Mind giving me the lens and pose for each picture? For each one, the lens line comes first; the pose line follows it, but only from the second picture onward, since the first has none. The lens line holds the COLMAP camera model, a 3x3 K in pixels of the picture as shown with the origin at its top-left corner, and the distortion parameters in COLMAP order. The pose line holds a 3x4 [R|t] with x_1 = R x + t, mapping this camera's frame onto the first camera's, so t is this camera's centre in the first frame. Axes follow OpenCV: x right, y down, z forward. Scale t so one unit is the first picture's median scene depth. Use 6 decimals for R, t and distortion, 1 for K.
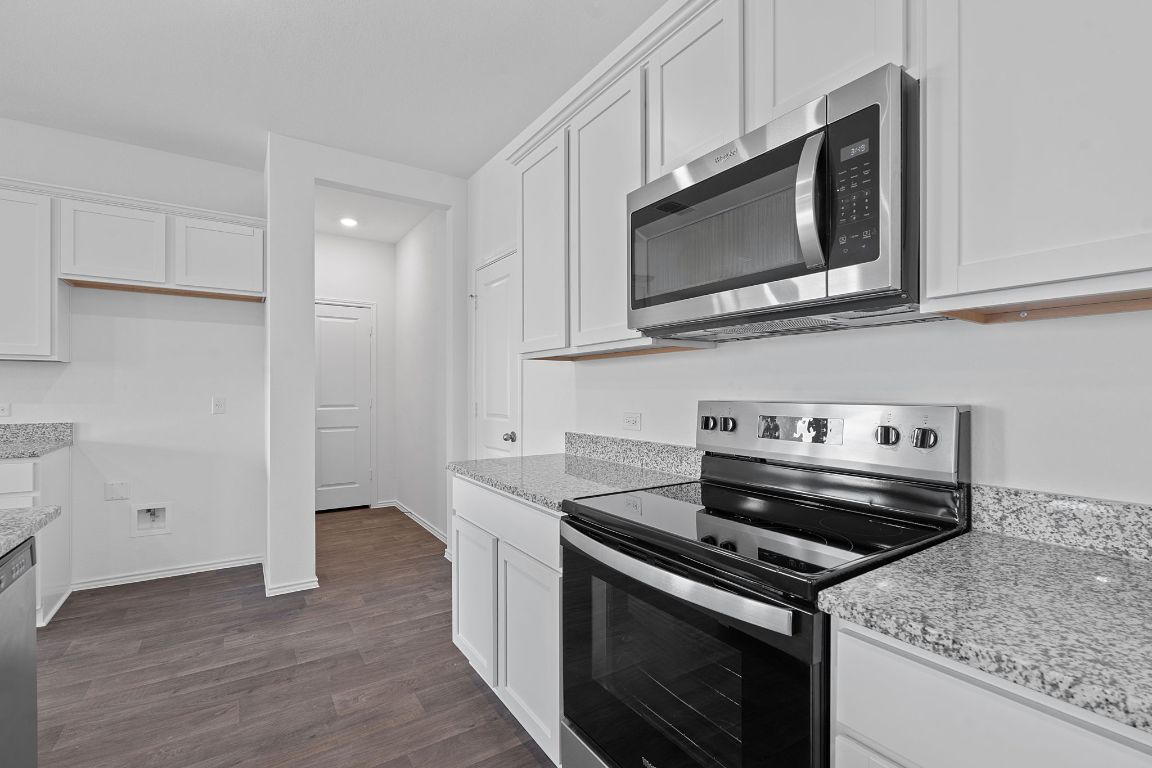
lens RADIAL K [[510.2, 0, 572.9], [0, 510.2, 391.9], [0, 0, 1]] dist [-0.002026, -0.000459]
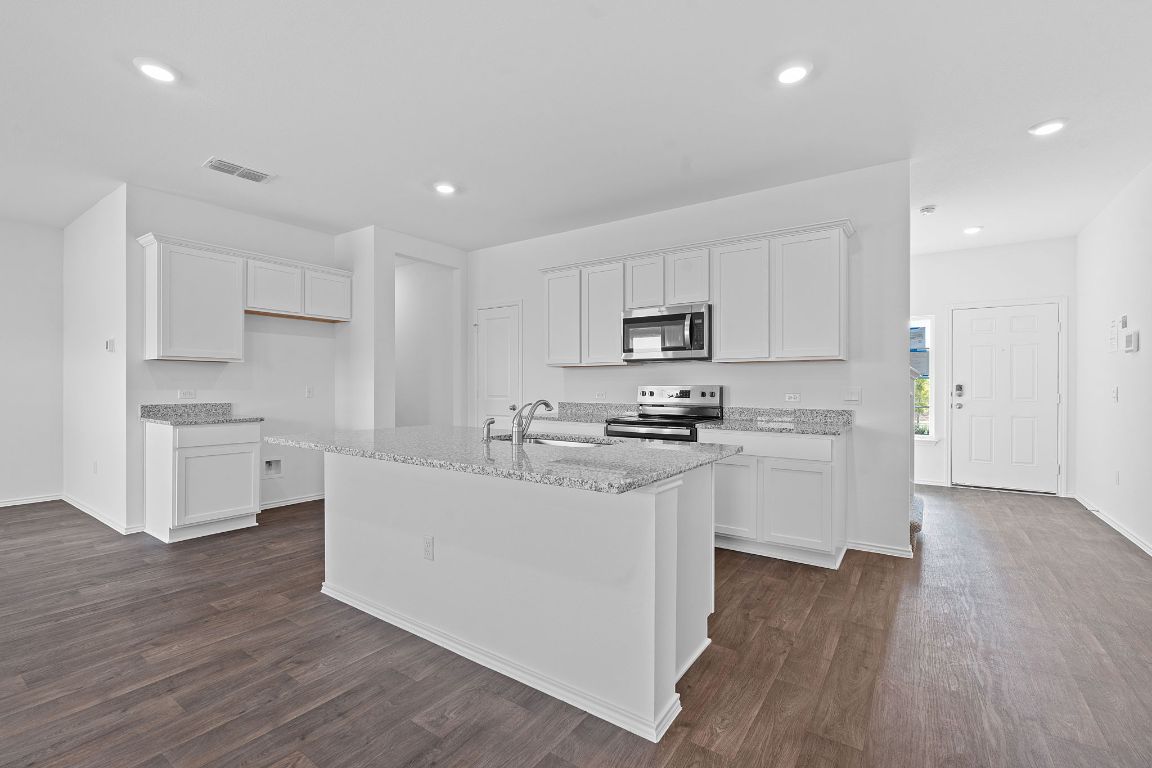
lens RADIAL K [[510.2, 0, 572.1], [0, 510.2, 379.8], [0, 0, 1]] dist [-0.002026, -0.000459]
pose [[0.931579, 0.003114, 0.363525, -0.897610], [0.000172, 0.999959, -0.009006, 0.010063], [-0.363539, 0.008453, 0.931541, -1.163648]]
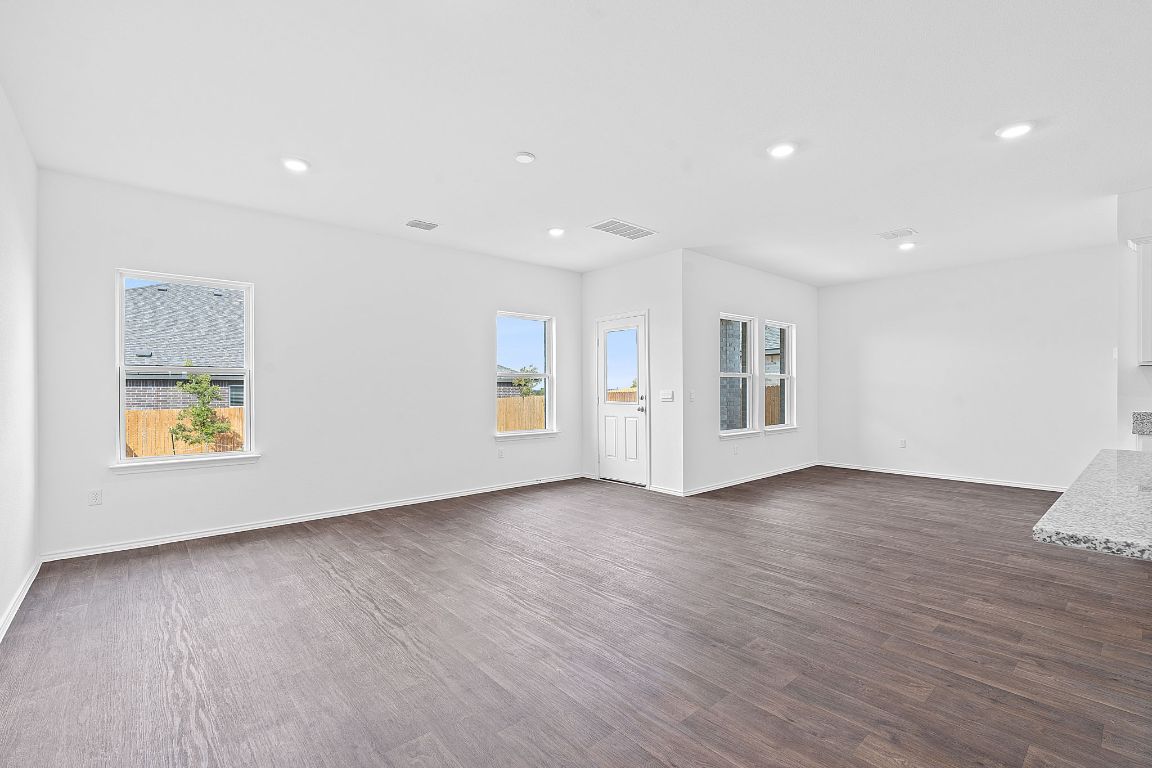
lens RADIAL K [[510.2, 0, 569.9], [0, 510.2, 368.0], [0, 0, 1]] dist [-0.002026, -0.000459]
pose [[0.124559, -0.042348, -0.991308, -0.049737], [0.004814, 0.999103, -0.042076, -0.006313], [0.992201, 0.000469, 0.124651, -1.101563]]
